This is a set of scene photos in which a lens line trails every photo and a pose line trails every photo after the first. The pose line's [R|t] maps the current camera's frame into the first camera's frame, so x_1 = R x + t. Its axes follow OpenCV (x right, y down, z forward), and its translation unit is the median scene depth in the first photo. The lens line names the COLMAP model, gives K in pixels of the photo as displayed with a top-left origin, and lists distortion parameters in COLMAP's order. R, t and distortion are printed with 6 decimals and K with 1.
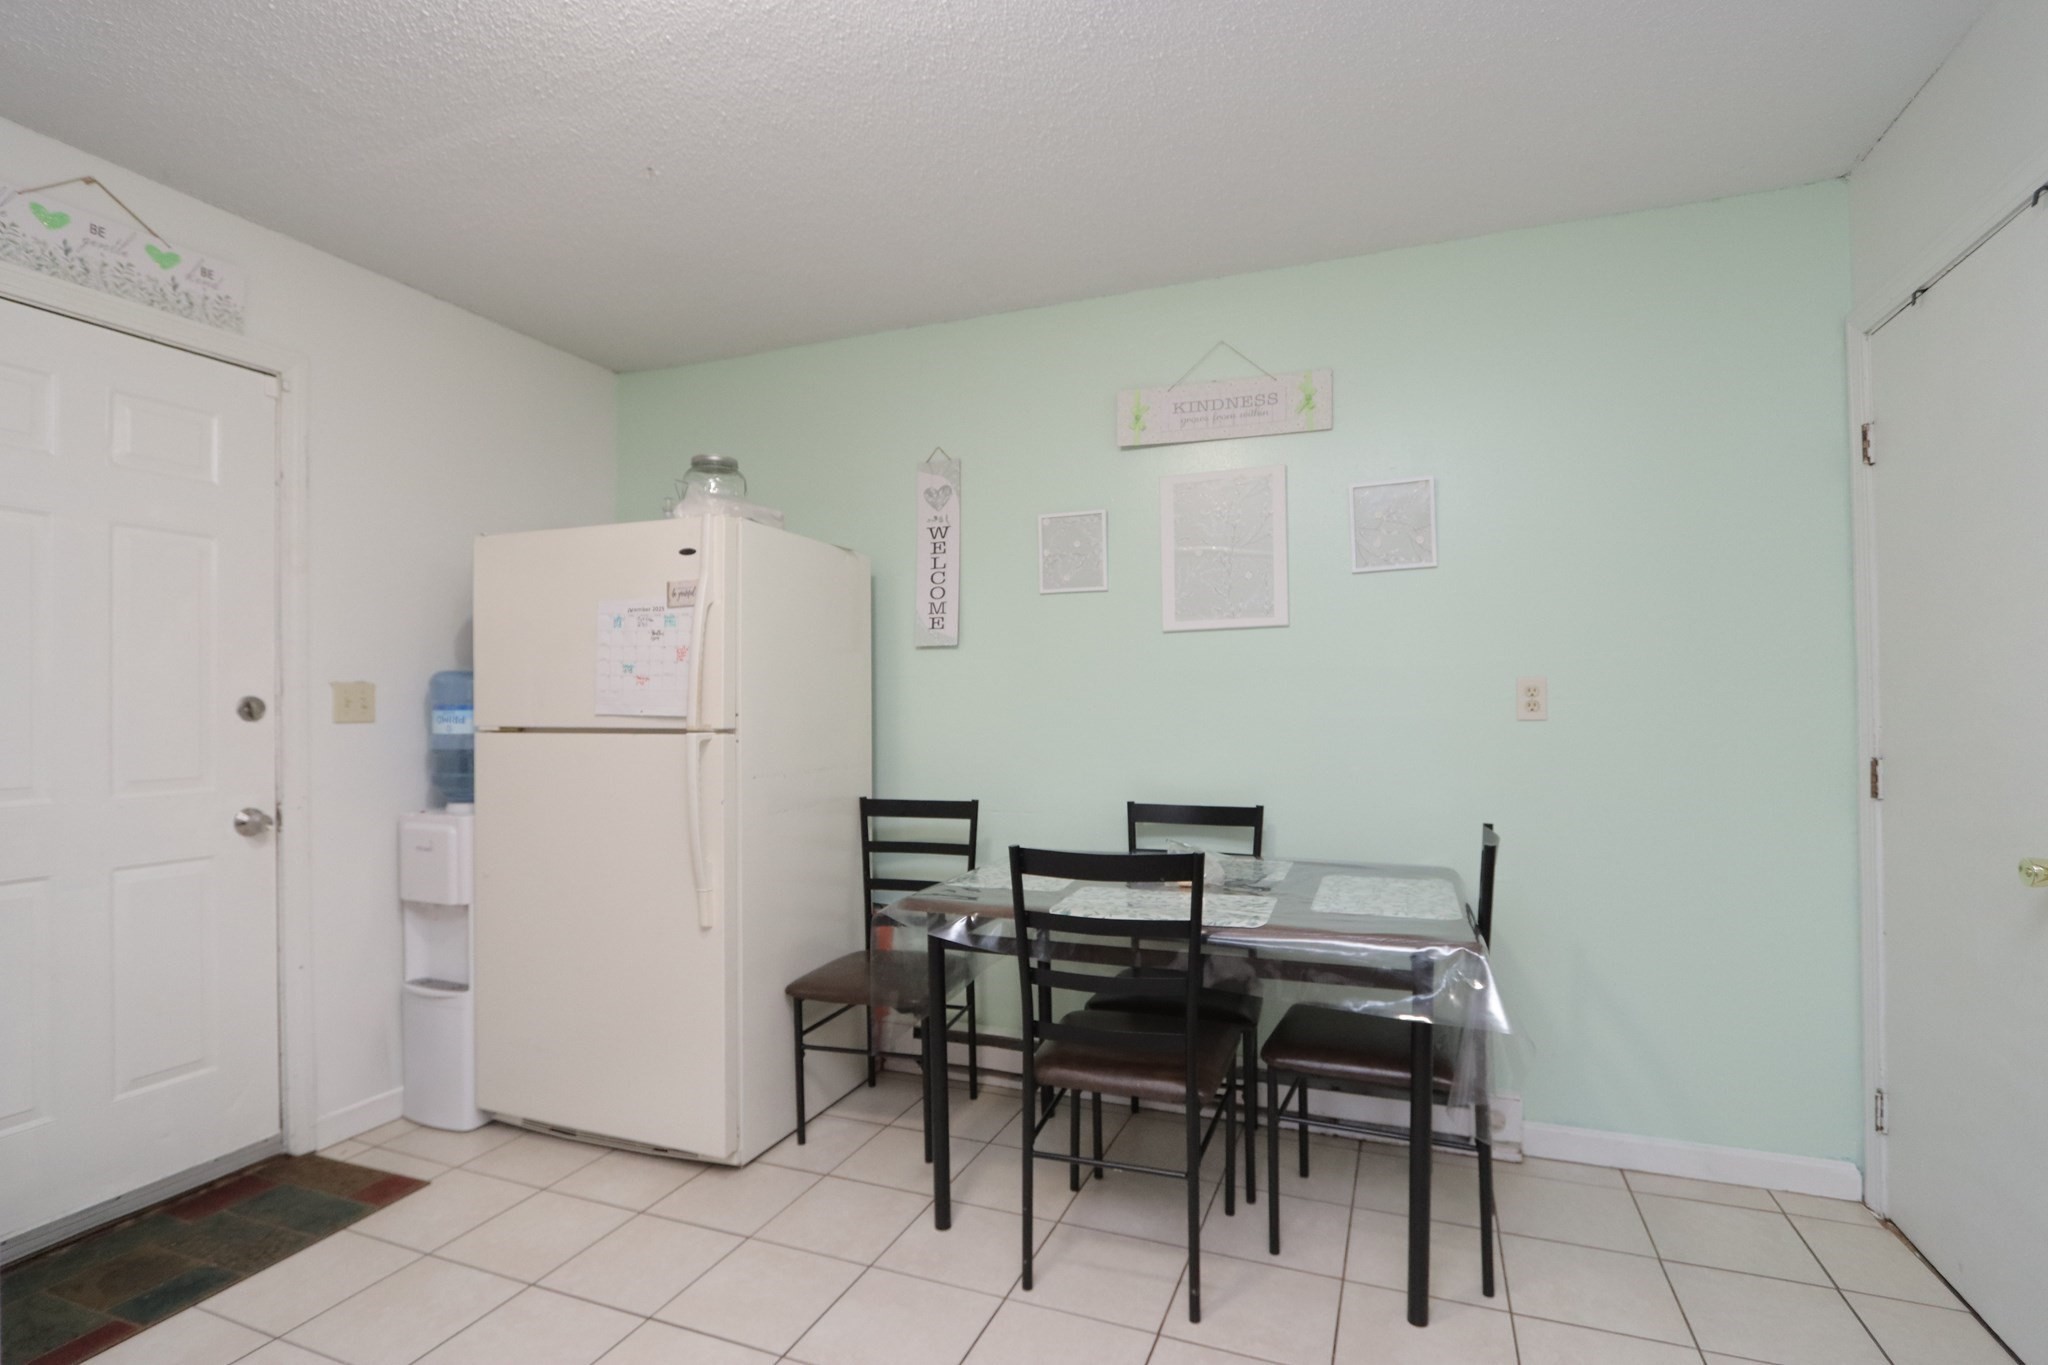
lens RADIAL K [[956.3, 0, 1010.9], [0, 956.3, 693.9], [0, 0, 1]] dist [-0.022795, 0.003583]
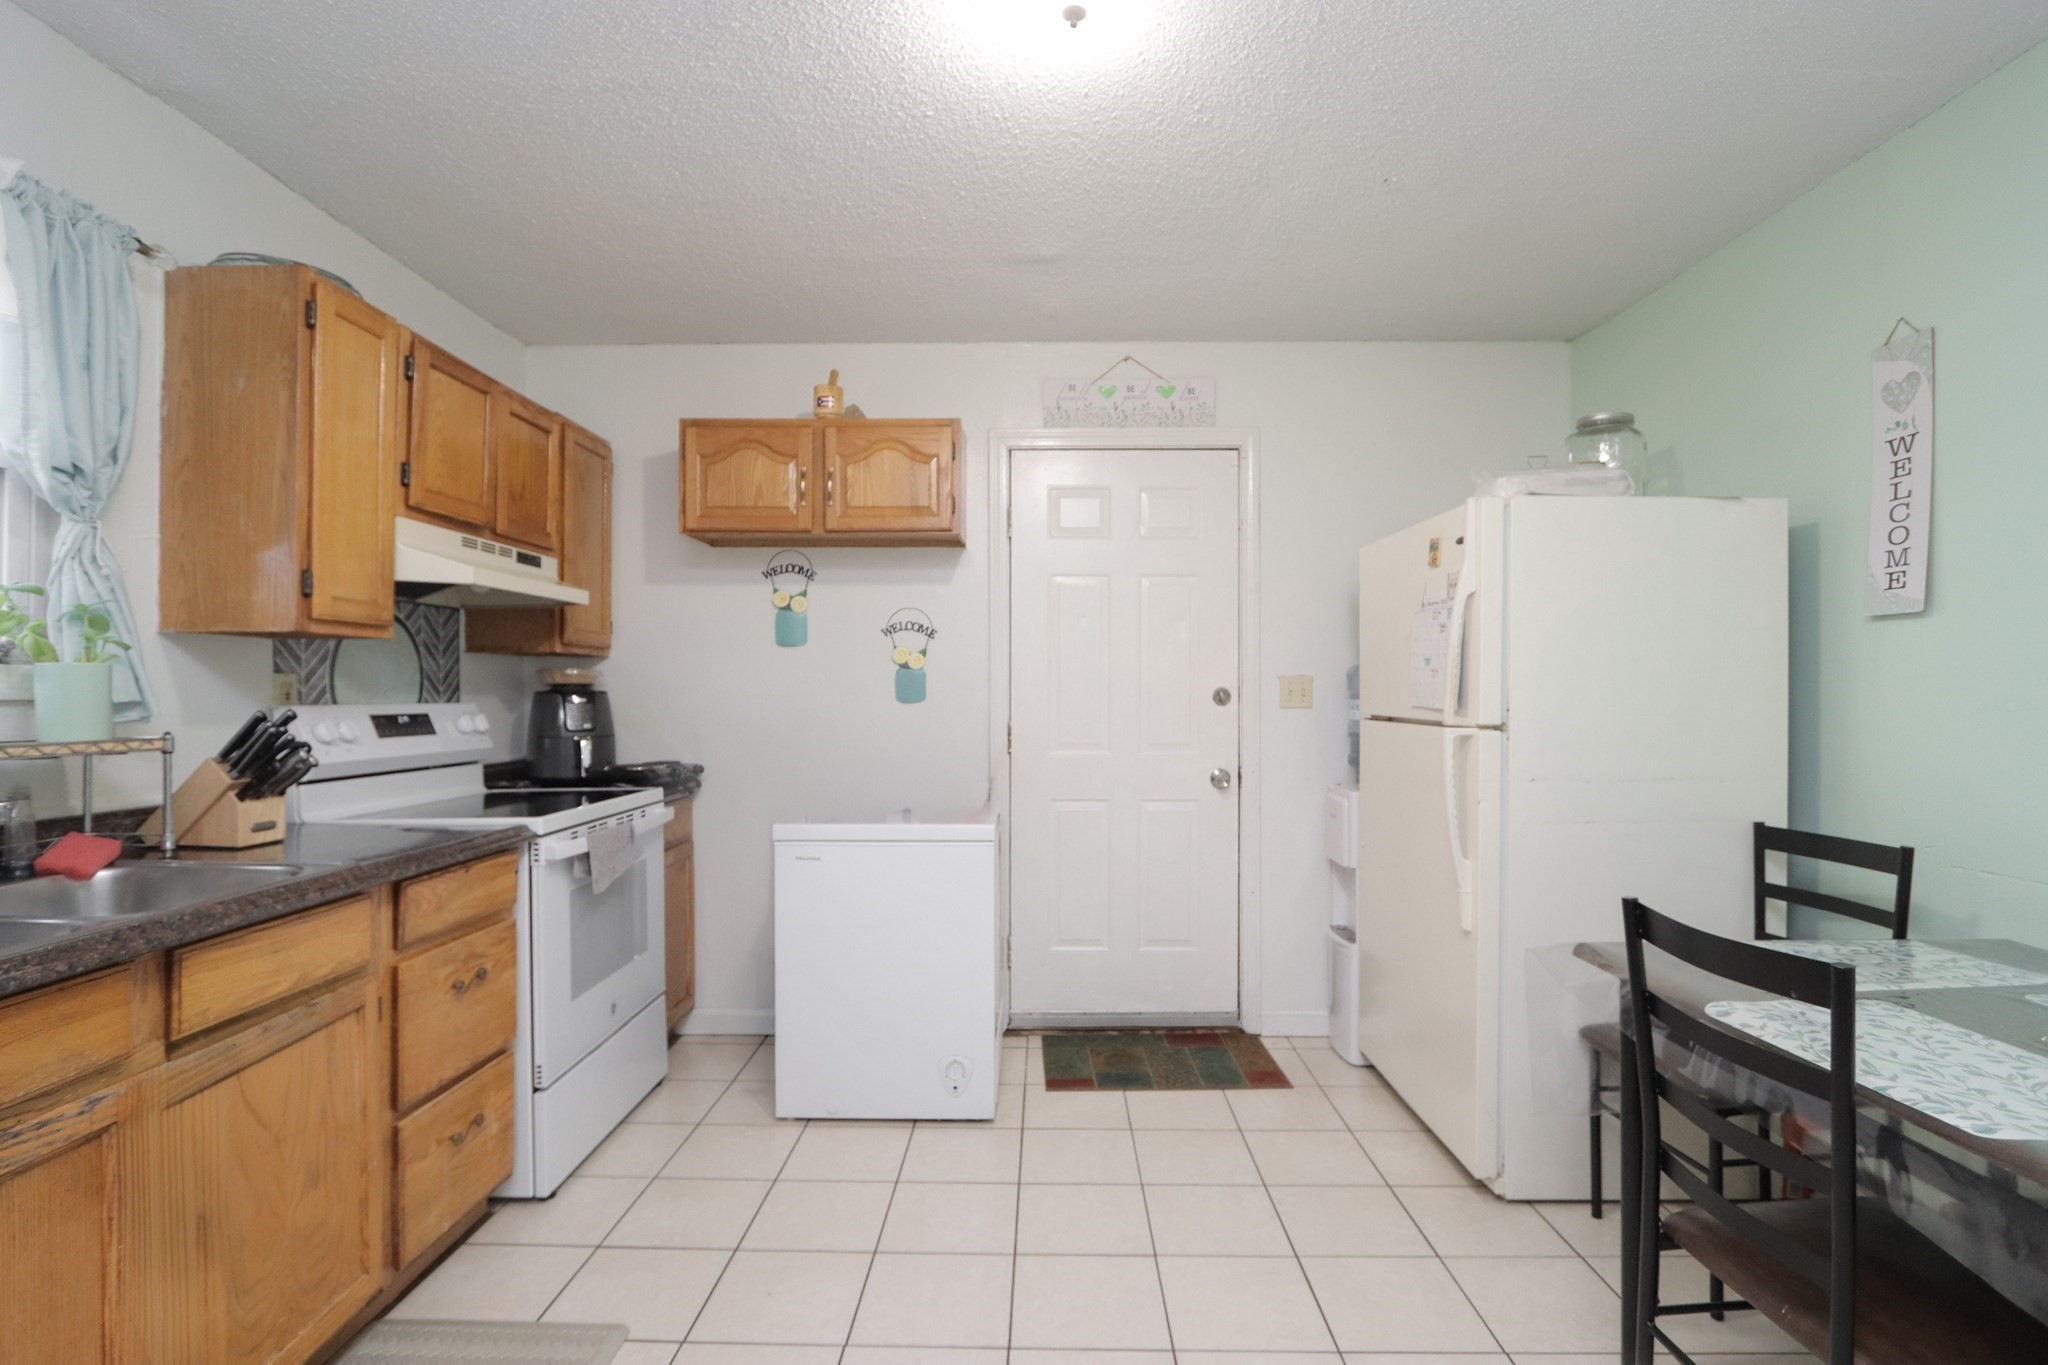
lens RADIAL K [[956.3, 0, 1005.1], [0, 956.3, 680.0], [0, 0, 1]] dist [-0.022795, 0.003583]
pose [[0.349827, -0.002953, -0.936810, 0.384054], [0.007105, 0.999975, -0.000499, -0.009377], [0.936787, -0.006481, 0.349839, 0.213323]]
